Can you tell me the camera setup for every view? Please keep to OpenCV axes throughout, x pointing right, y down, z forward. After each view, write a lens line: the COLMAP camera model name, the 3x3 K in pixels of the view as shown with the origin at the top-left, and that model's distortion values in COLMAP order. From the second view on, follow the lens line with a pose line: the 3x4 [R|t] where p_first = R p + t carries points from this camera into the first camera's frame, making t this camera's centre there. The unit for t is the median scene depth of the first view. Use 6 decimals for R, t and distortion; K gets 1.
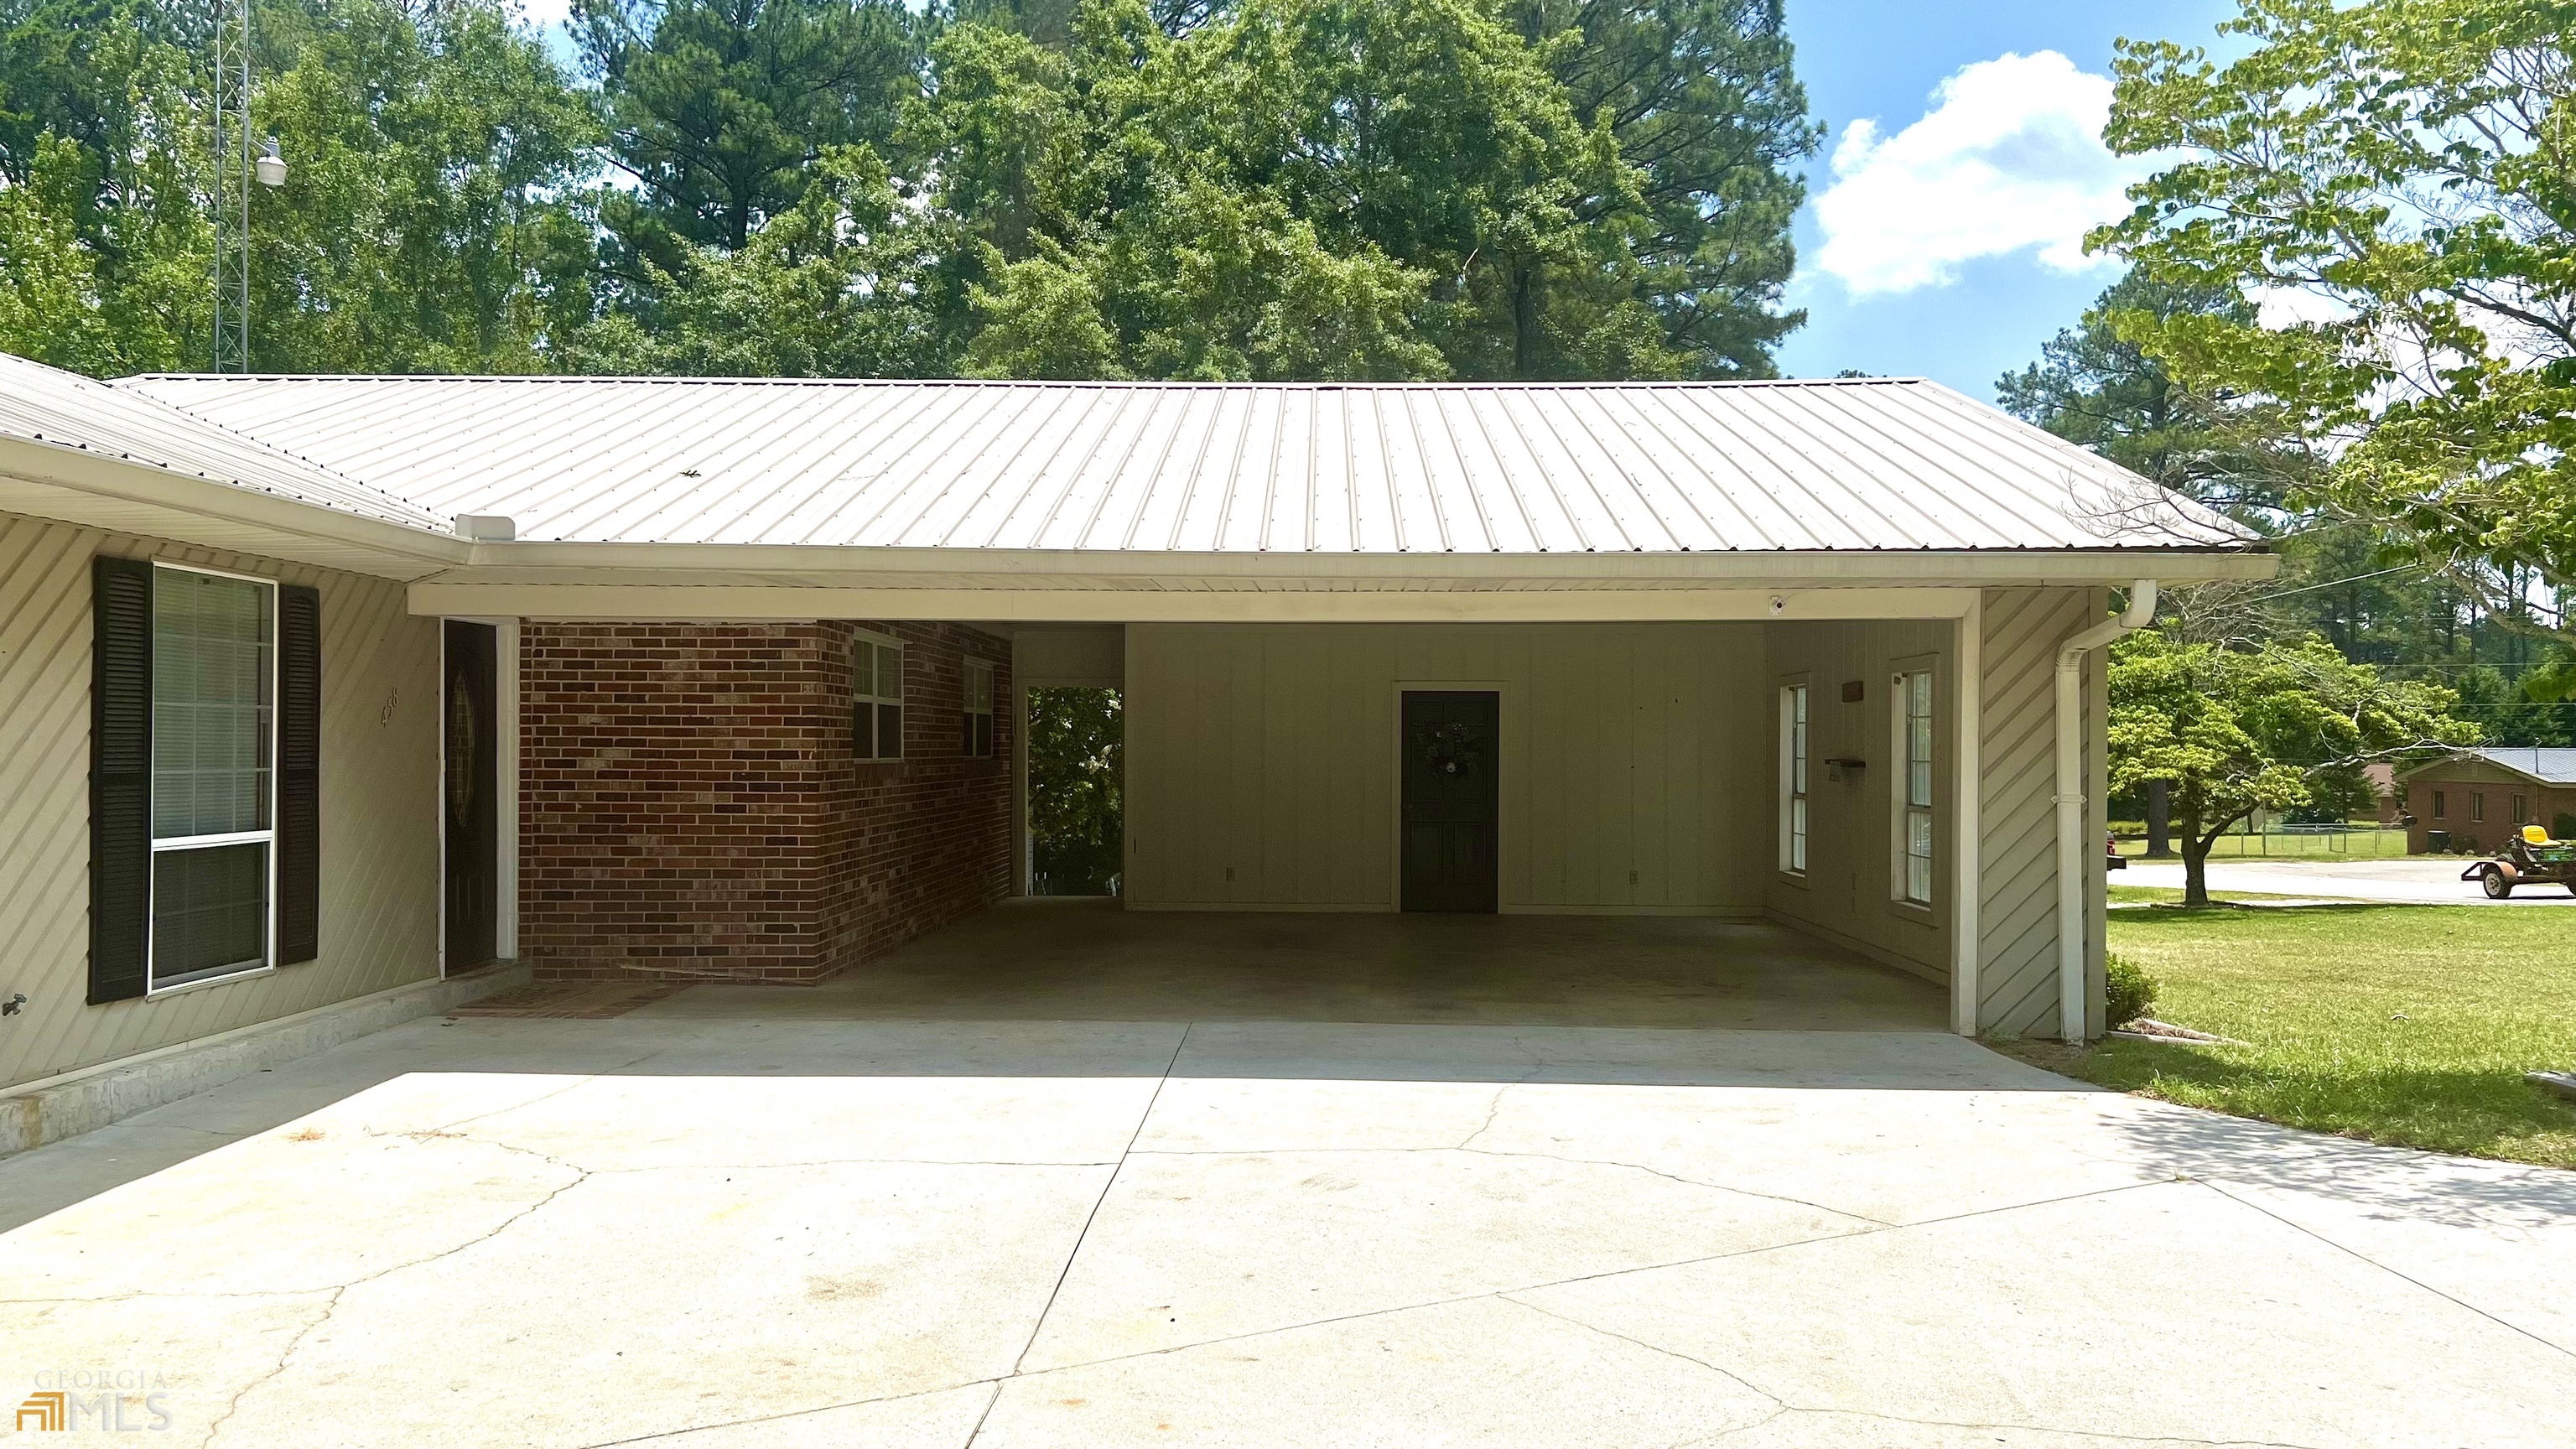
lens RADIAL K [[1956.0, 0, 1289.0], [0, 1956.0, 736.6], [0, 0, 1]] dist [-0.003494, -0.000928]
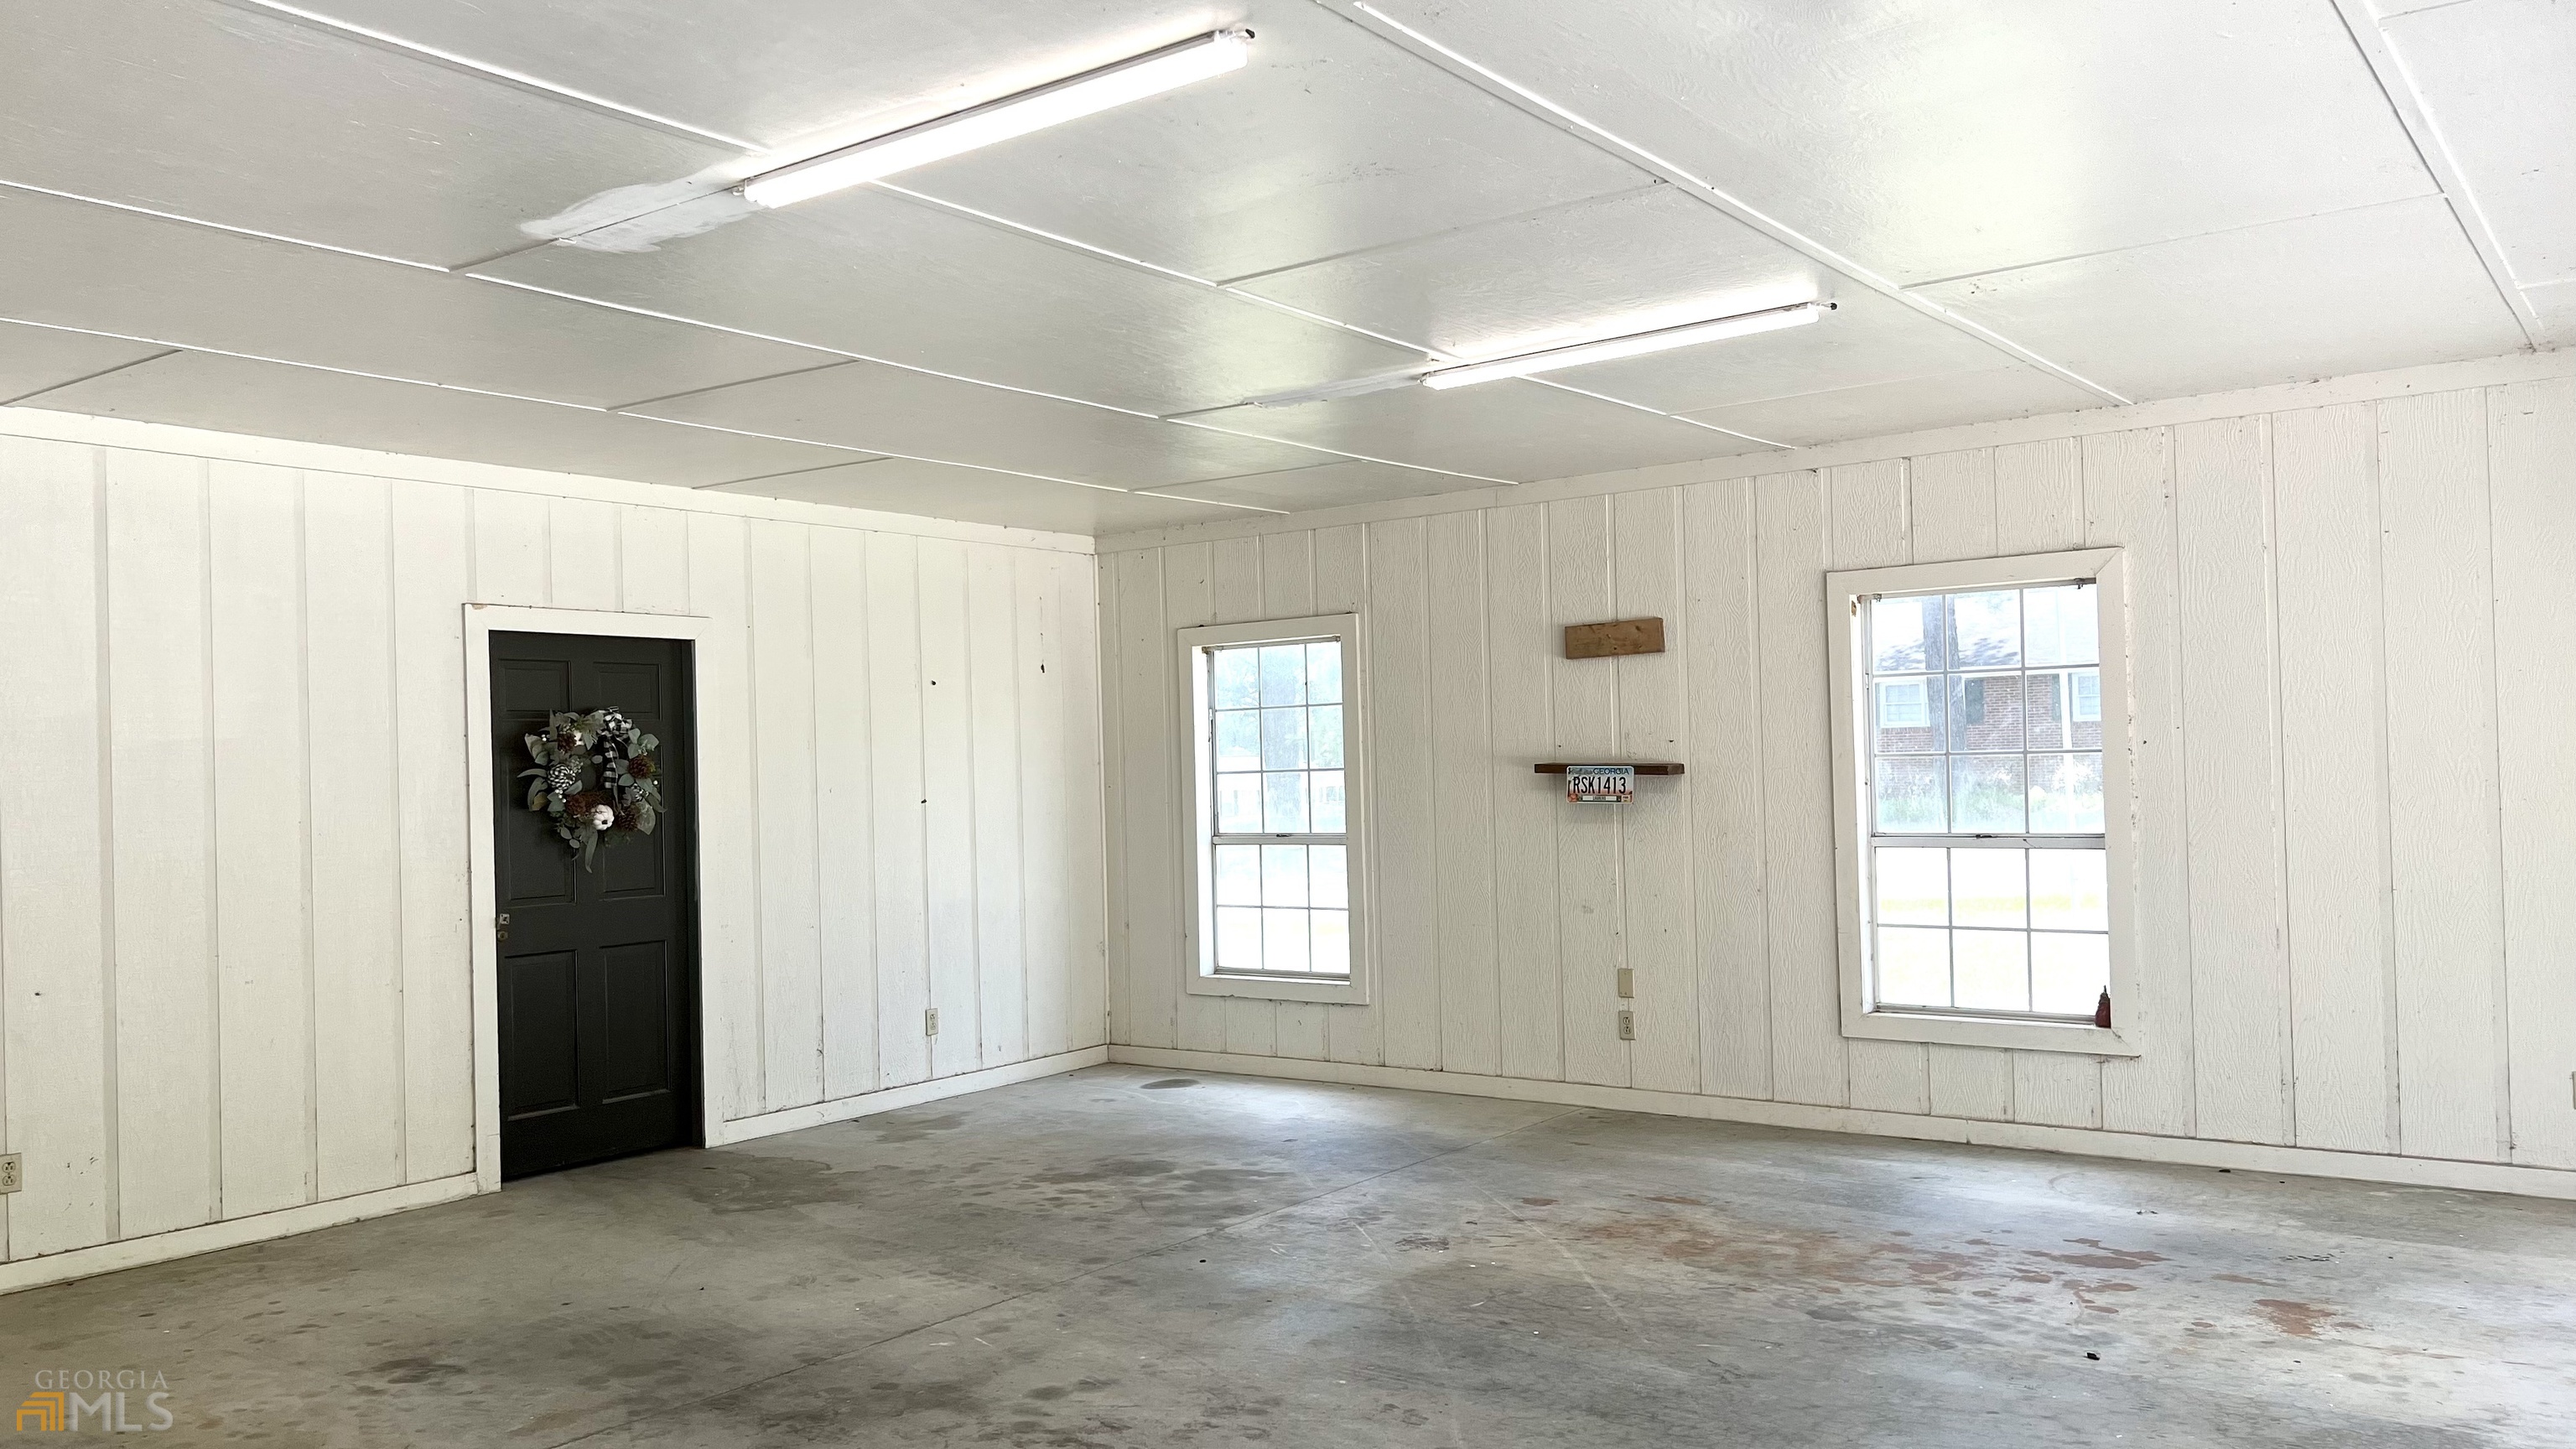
lens RADIAL K [[1956.0, 0, 1288.1], [0, 1956.0, 730.6], [0, 0, 1]] dist [-0.003494, -0.000928]
pose [[0.570664, -0.009651, 0.821127, -0.178712], [0.026708, 0.999620, -0.006813, 0.003555], [-0.820749, 0.025819, 0.570705, 0.640045]]
